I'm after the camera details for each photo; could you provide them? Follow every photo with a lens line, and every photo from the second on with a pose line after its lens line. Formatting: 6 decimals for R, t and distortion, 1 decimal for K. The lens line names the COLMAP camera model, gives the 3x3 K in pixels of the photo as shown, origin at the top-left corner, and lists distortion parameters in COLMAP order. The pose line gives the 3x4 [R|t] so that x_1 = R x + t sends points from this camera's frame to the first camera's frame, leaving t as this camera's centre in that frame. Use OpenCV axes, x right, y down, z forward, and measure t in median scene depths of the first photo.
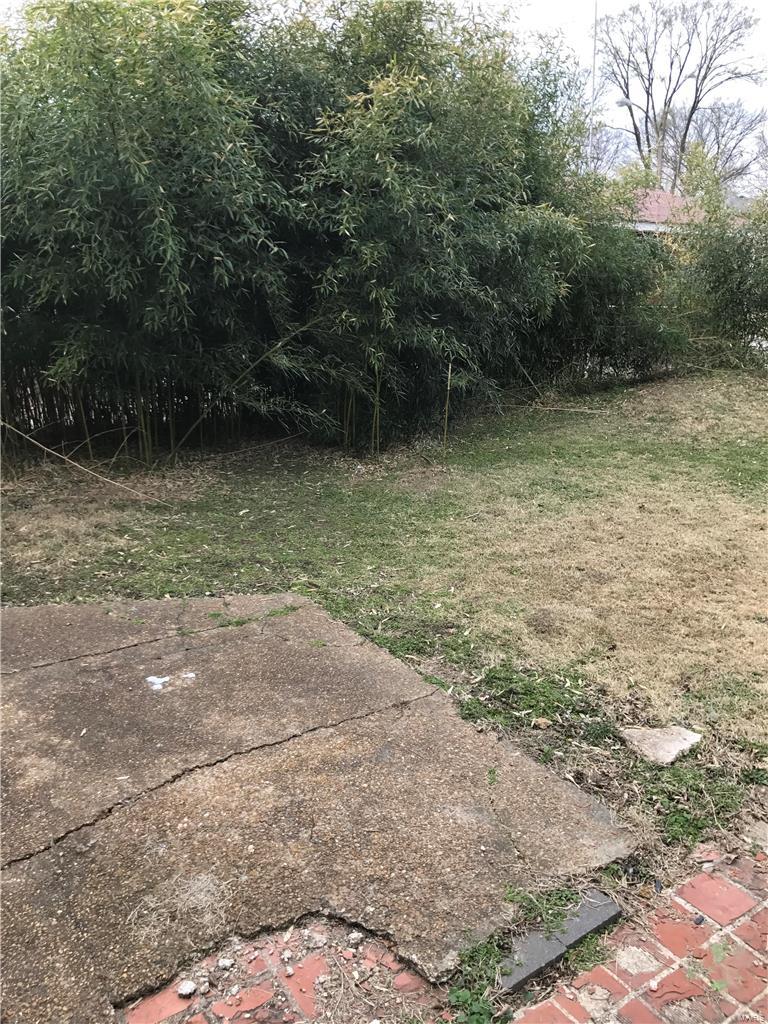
lens RADIAL K [[828.7, 0, 410.2], [0, 828.7, 509.0], [0, 0, 1]] dist [0.023729, -0.003279]
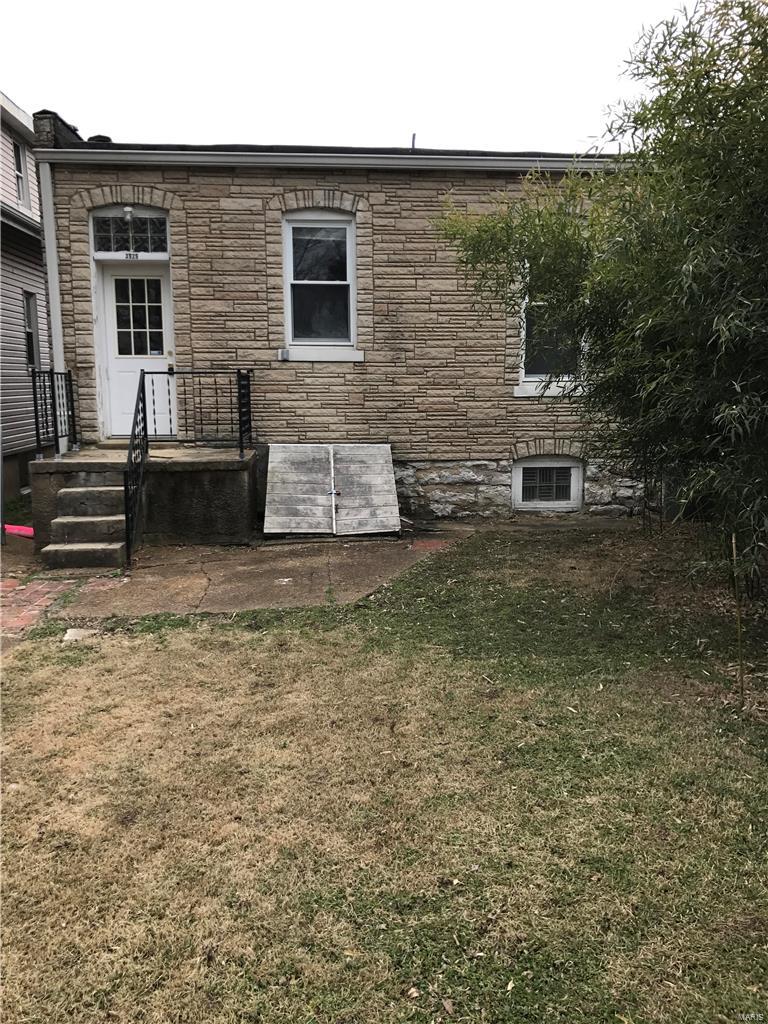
lens RADIAL K [[832.1, 0, 387.0], [0, 832.1, 482.6], [0, 0, 1]] dist [0.052055, -0.033824]
pose [[-0.505205, 0.099107, -0.857290, 1.504315], [-0.209063, 0.949740, 0.232997, -0.641715], [0.837294, 0.296938, -0.459094, 2.271488]]
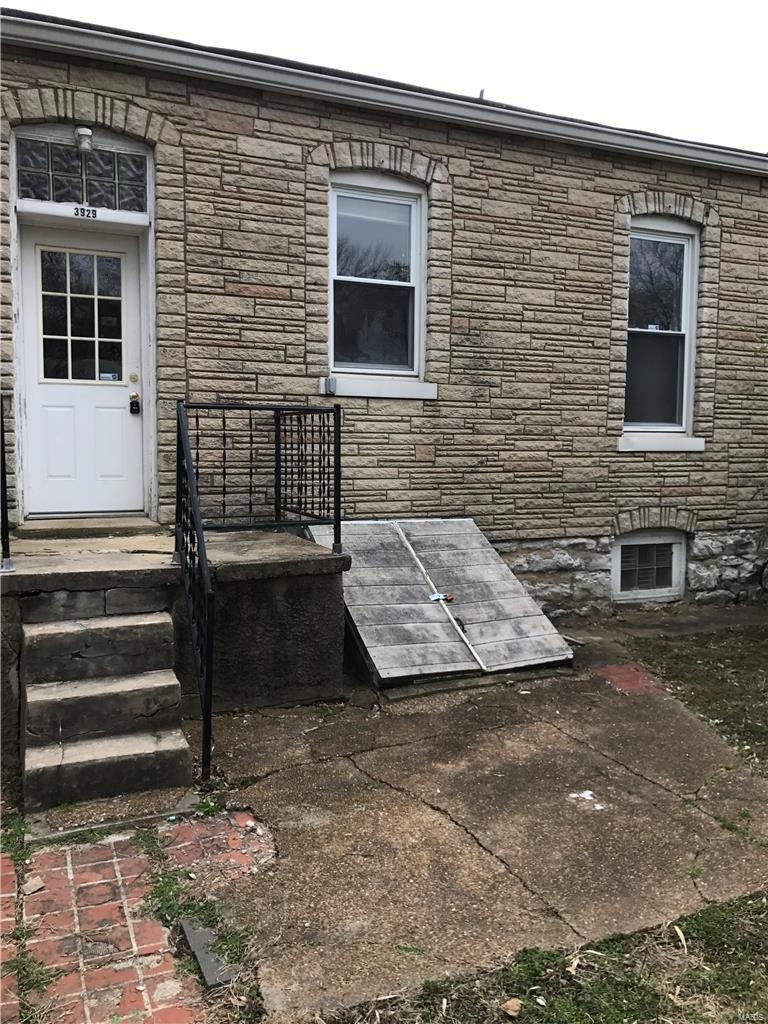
lens RADIAL K [[832.1, 0, 387.0], [0, 832.1, 482.6], [0, 0, 1]] dist [0.052055, -0.033824]
pose [[-0.187936, 0.048165, -0.981000, 0.935334], [-0.248301, 0.964023, 0.094900, -0.274839], [0.950277, 0.261419, -0.169215, 0.862139]]
